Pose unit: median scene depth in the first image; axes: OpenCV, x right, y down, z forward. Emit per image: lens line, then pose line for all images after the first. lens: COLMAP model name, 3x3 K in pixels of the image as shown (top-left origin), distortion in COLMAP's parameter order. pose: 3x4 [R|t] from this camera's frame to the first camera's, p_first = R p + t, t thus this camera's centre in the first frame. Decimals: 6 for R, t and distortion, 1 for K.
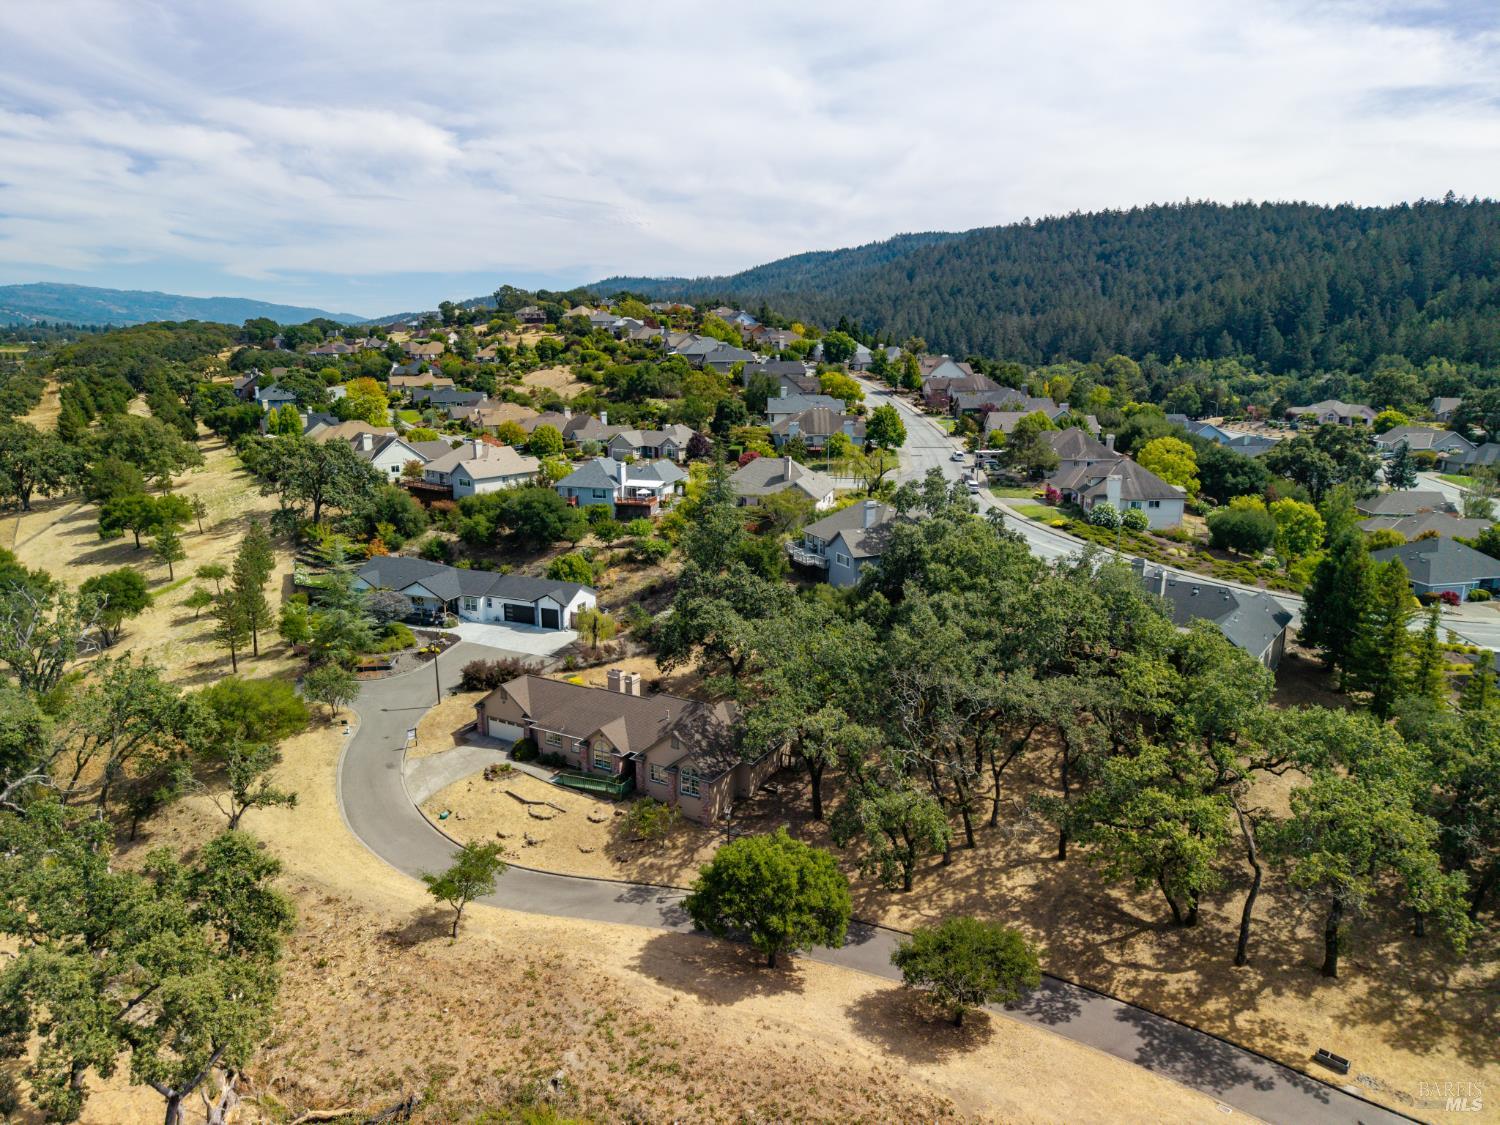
lens RADIAL K [[1001.7, 0, 738.1], [0, 1001.7, 546.6], [0, 0, 1]] dist [0.017791, -0.015436]
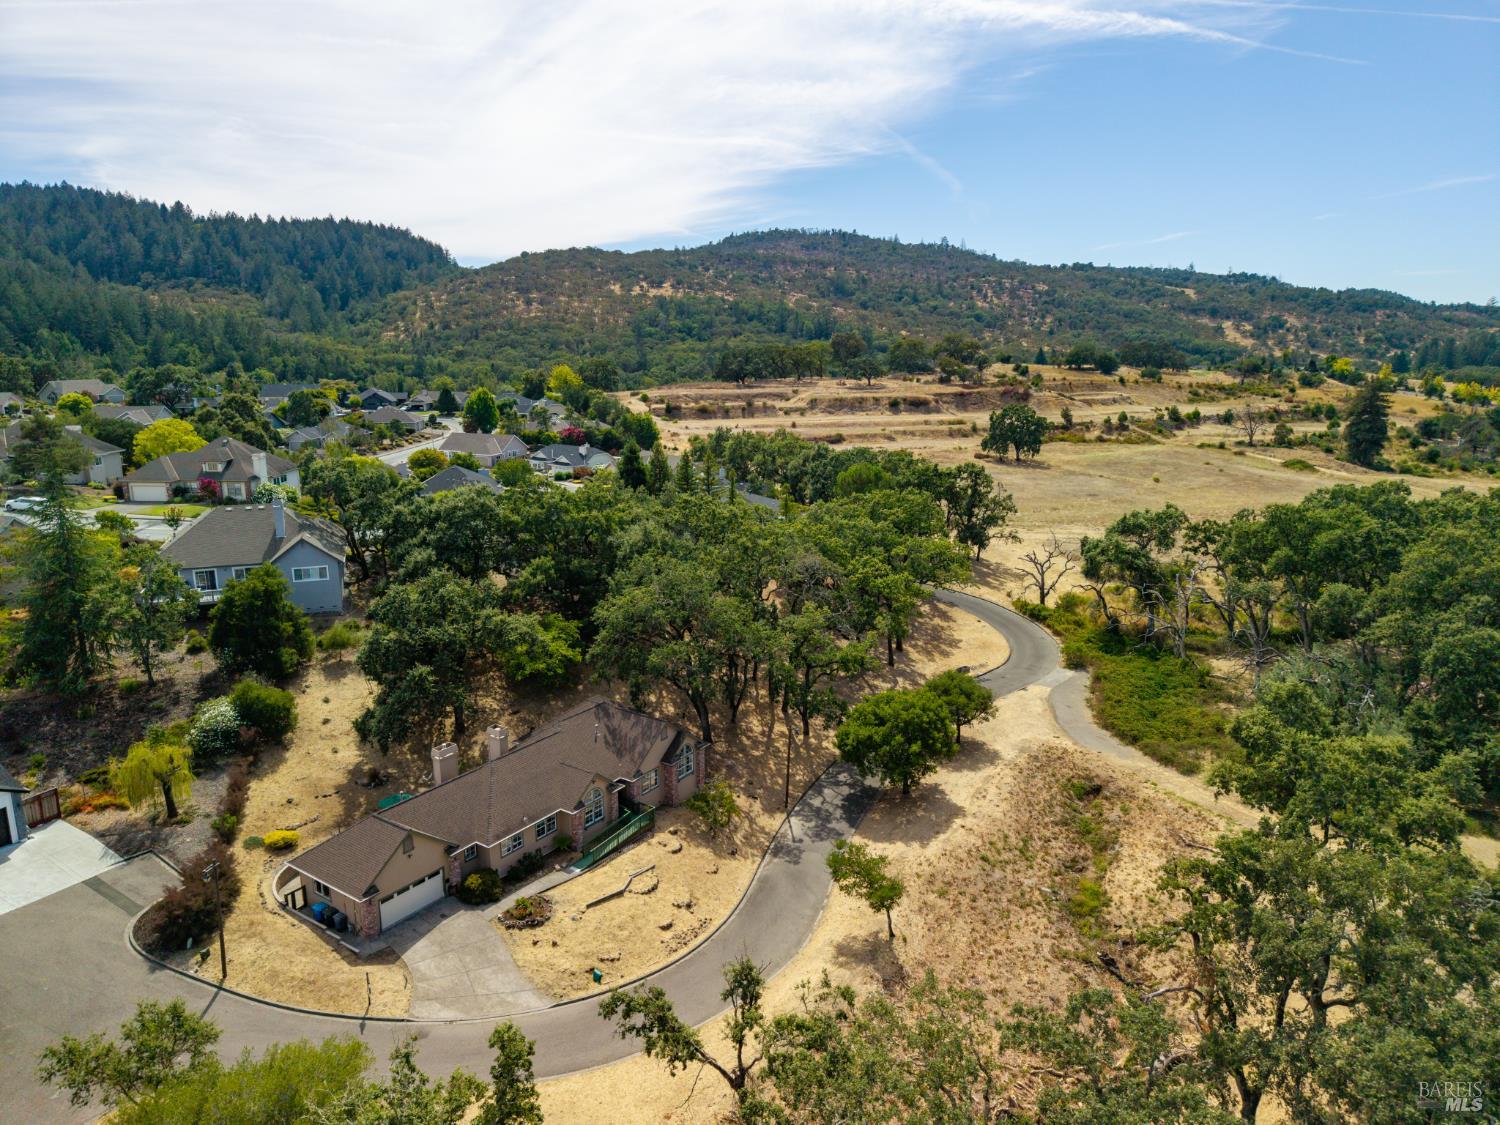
lens RADIAL K [[1001.7, 0, 748.7], [0, 1001.7, 560.7], [0, 0, 1]] dist [0.017791, -0.015436]
pose [[0.084253, -0.220042, 0.971845, -0.514476], [0.207968, 0.957717, 0.198813, -0.066769], [-0.974500, 0.185362, 0.126452, 0.445703]]
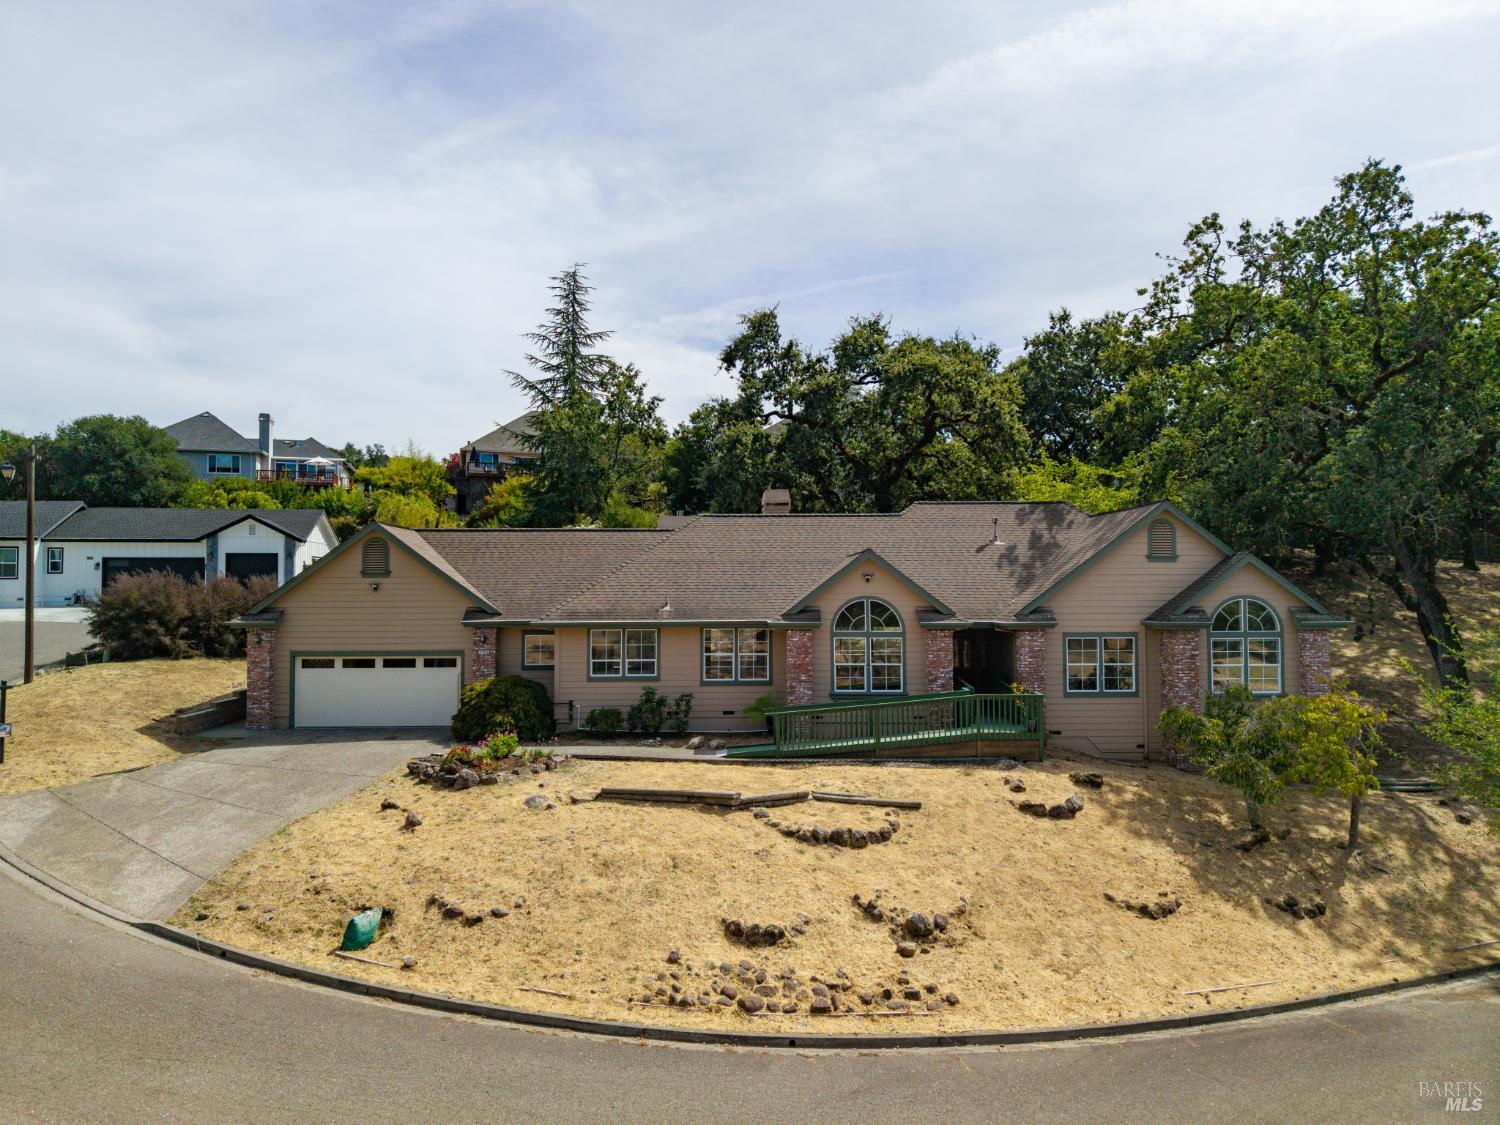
lens RADIAL K [[1001.7, 0, 746.3], [0, 1001.7, 562.7], [0, 0, 1]] dist [0.017791, -0.015436]
pose [[0.850214, 0.007620, 0.526382, -0.193864], [0.115371, 0.972891, -0.200432, 0.143699], [-0.513640, 0.231139, 0.826286, 0.460875]]
